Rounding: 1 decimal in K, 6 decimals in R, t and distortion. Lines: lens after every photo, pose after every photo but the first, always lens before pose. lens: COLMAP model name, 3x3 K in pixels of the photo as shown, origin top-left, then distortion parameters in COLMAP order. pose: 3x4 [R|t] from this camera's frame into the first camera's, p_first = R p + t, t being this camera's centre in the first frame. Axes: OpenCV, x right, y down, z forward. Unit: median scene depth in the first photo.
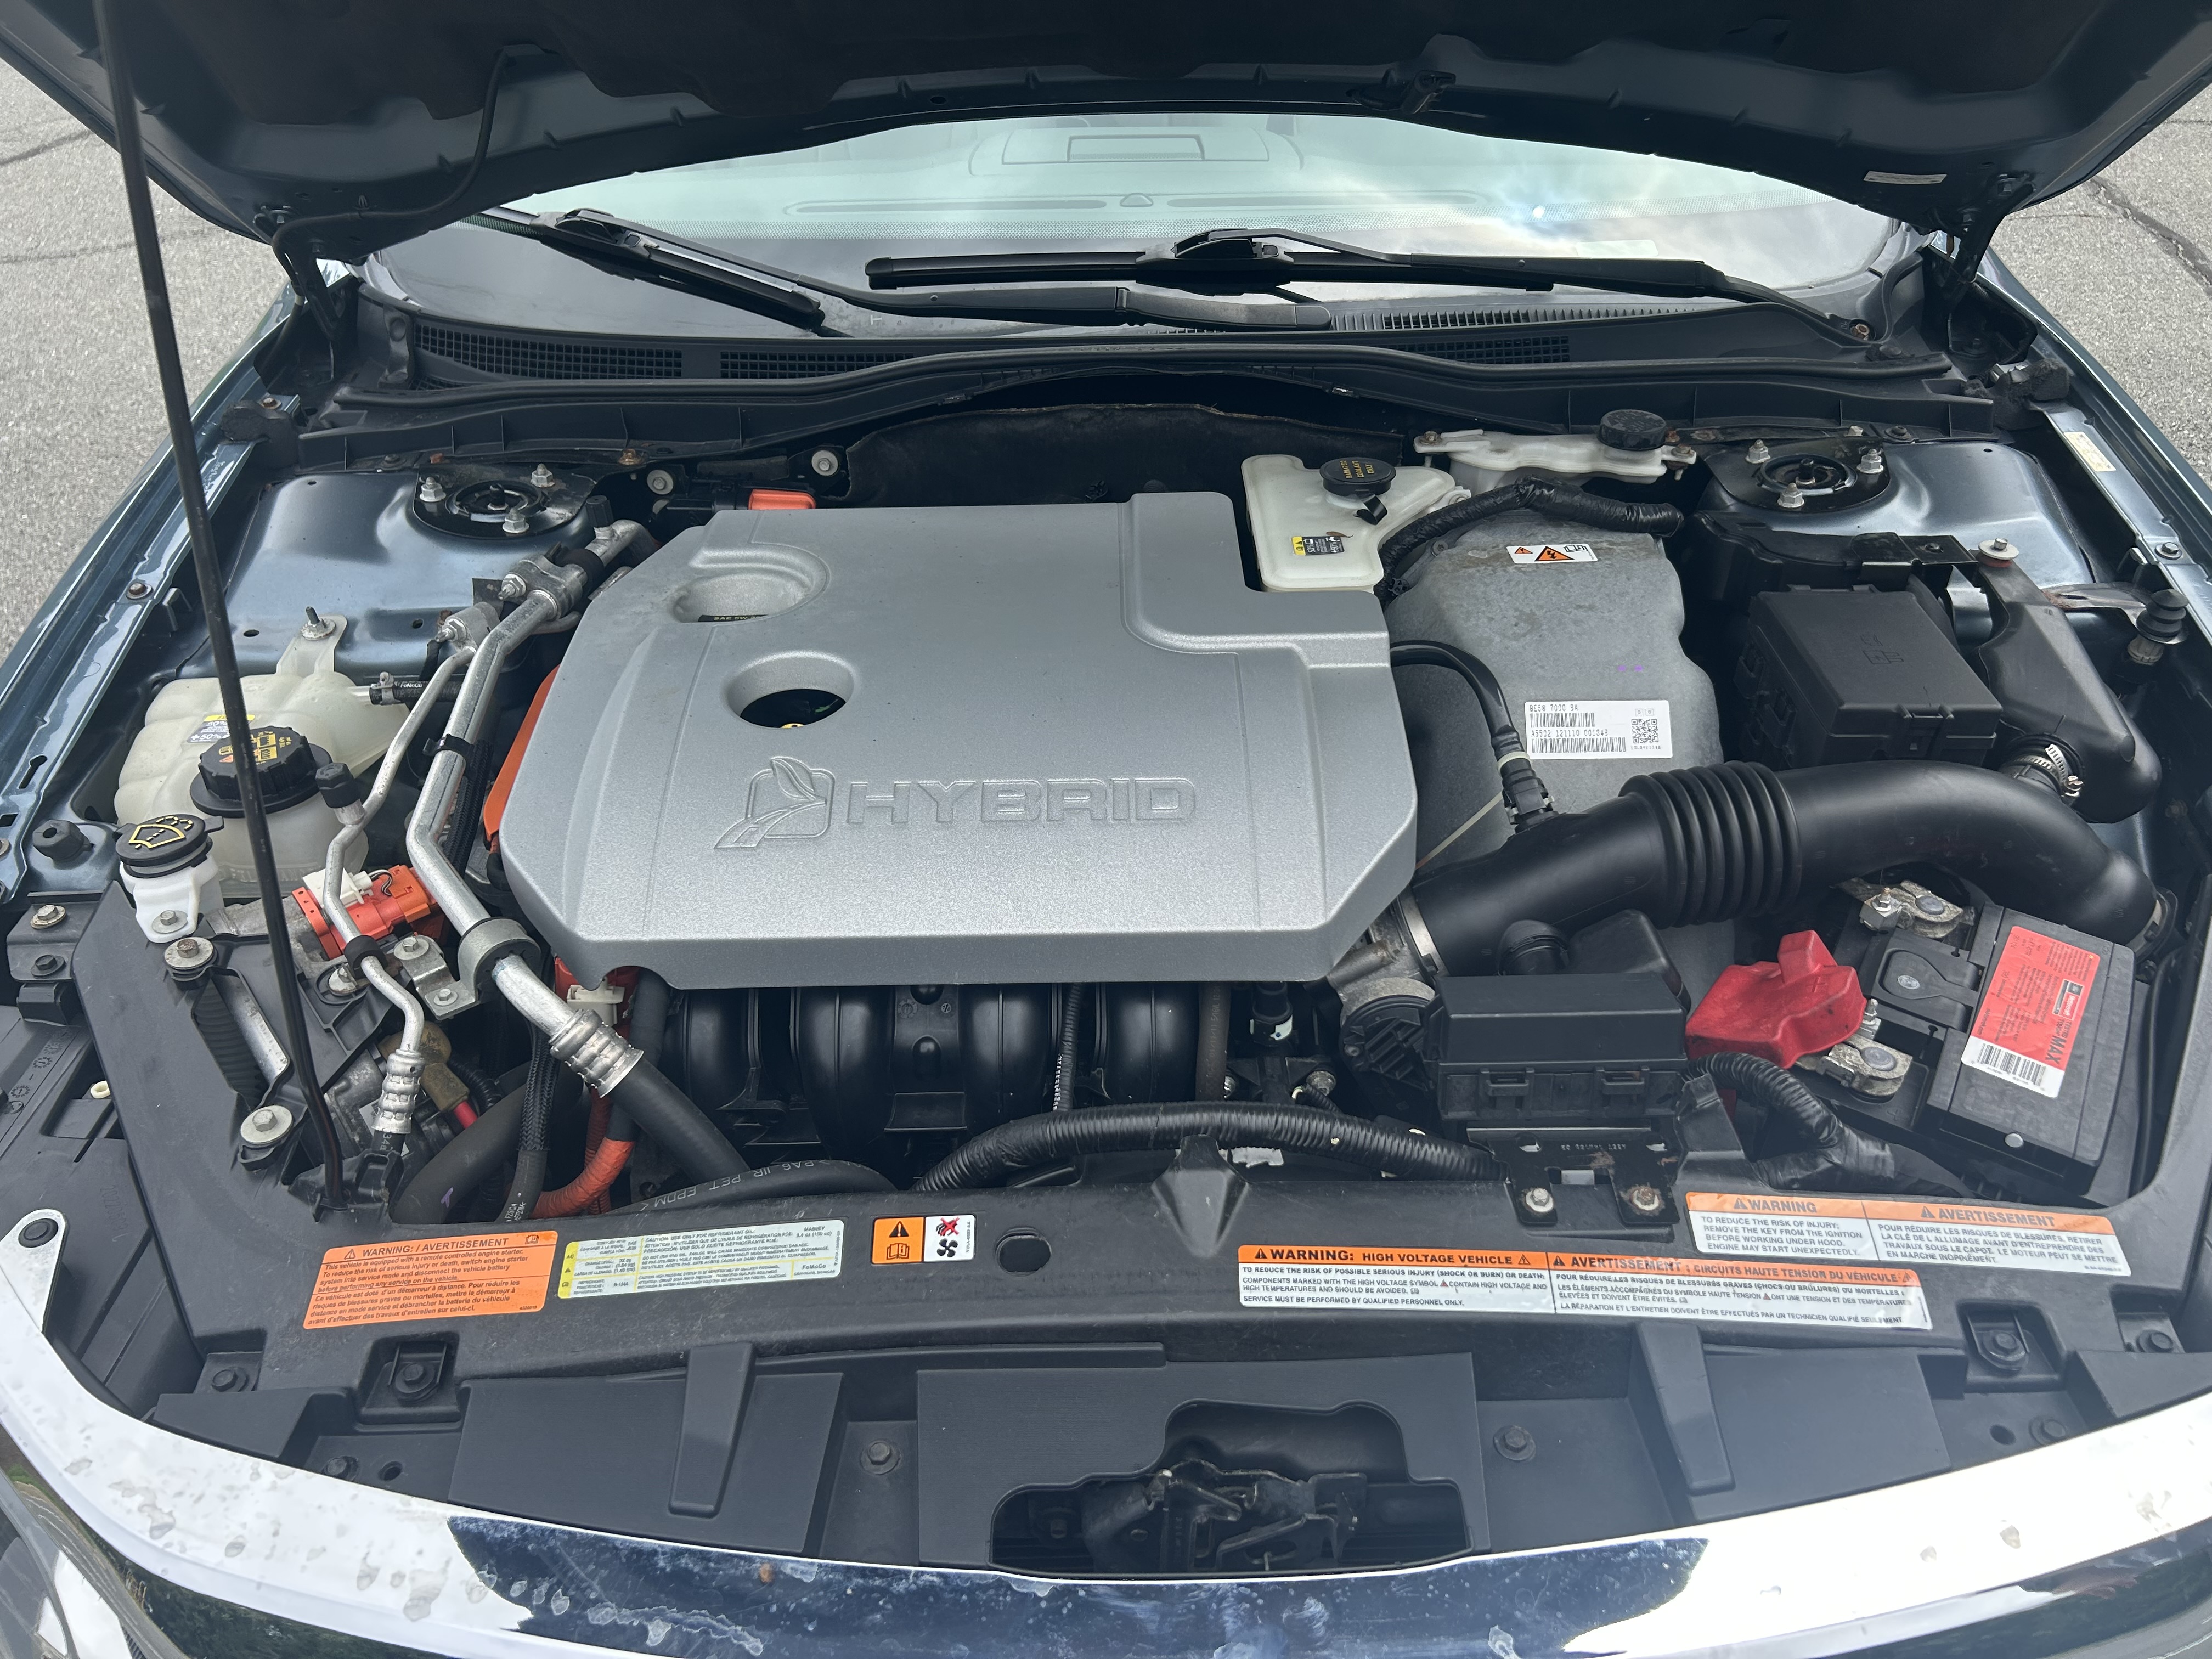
lens RADIAL K [[1690.1, 0, 1106.0], [0, 1690.1, 829.5], [0, 0, 1]] dist [0.010315, 0.002044]
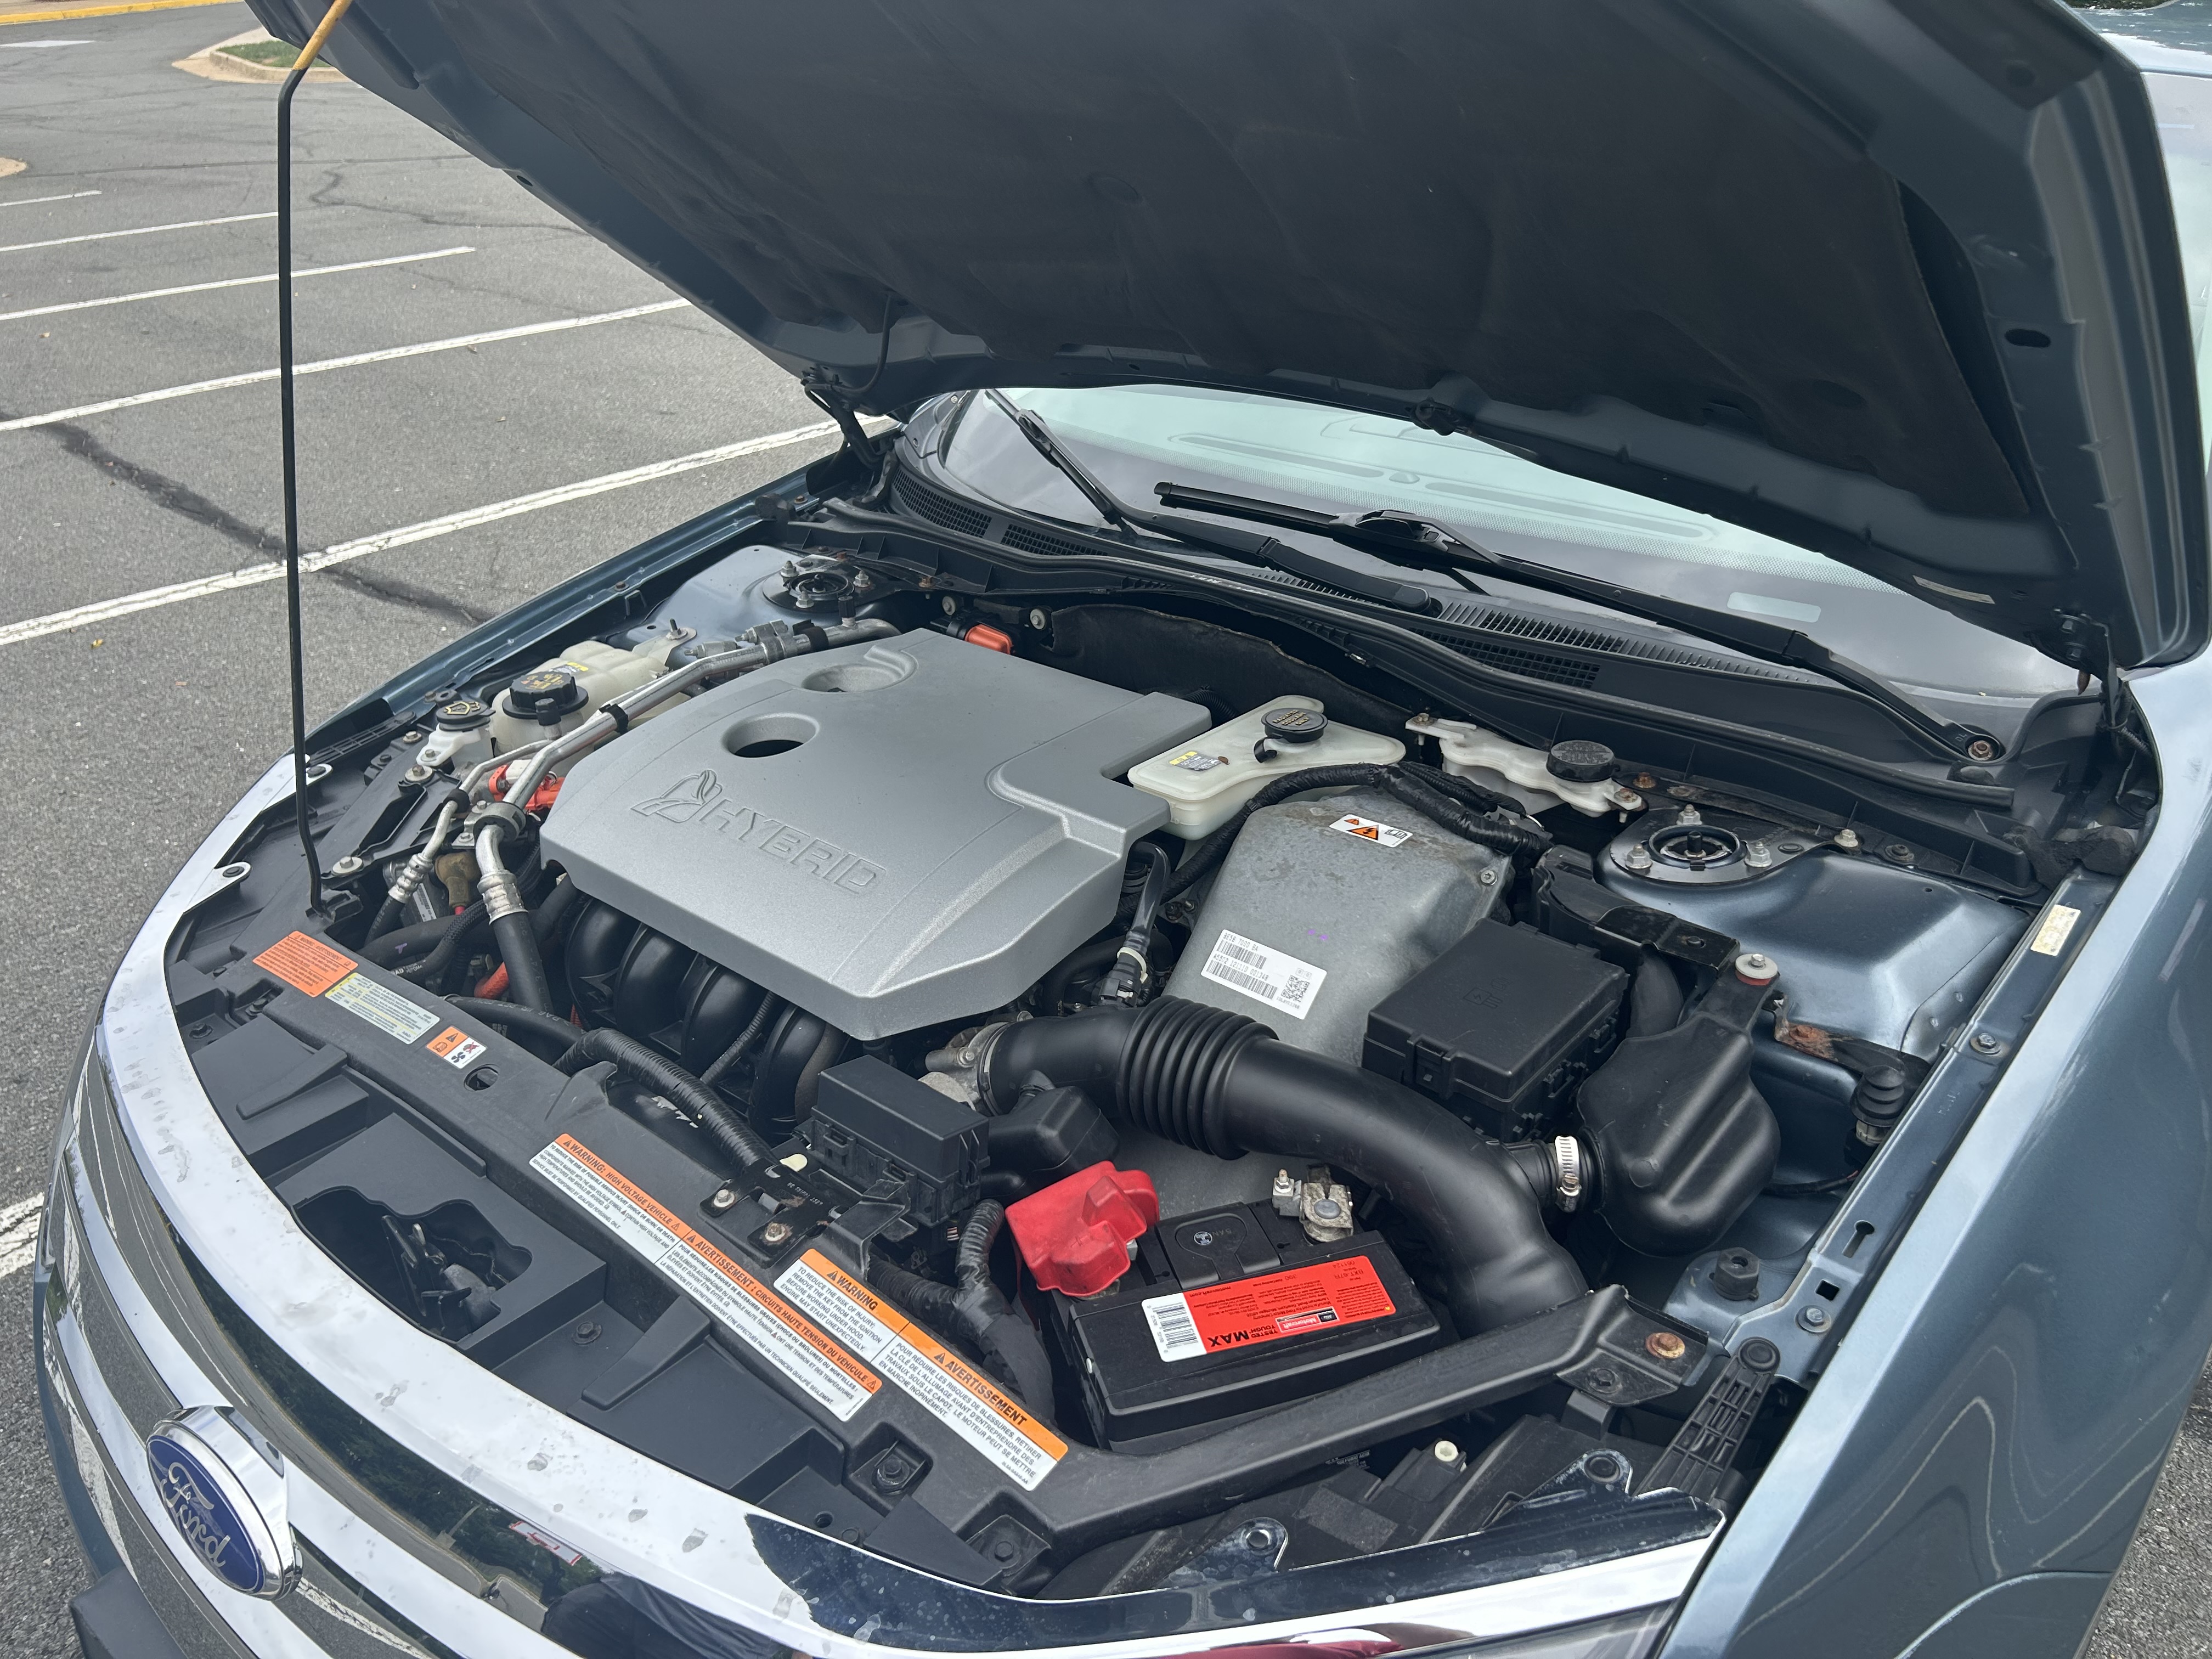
lens RADIAL K [[1665.6, 0, 1118.4], [0, 1665.6, 815.8], [0, 0, 1]] dist [0.043948, -0.045591]
pose [[0.755809, 0.294598, -0.584777, 0.852905], [-0.366774, 0.930294, -0.005384, -0.117856], [0.542429, 0.218550, 0.811176, 0.041648]]
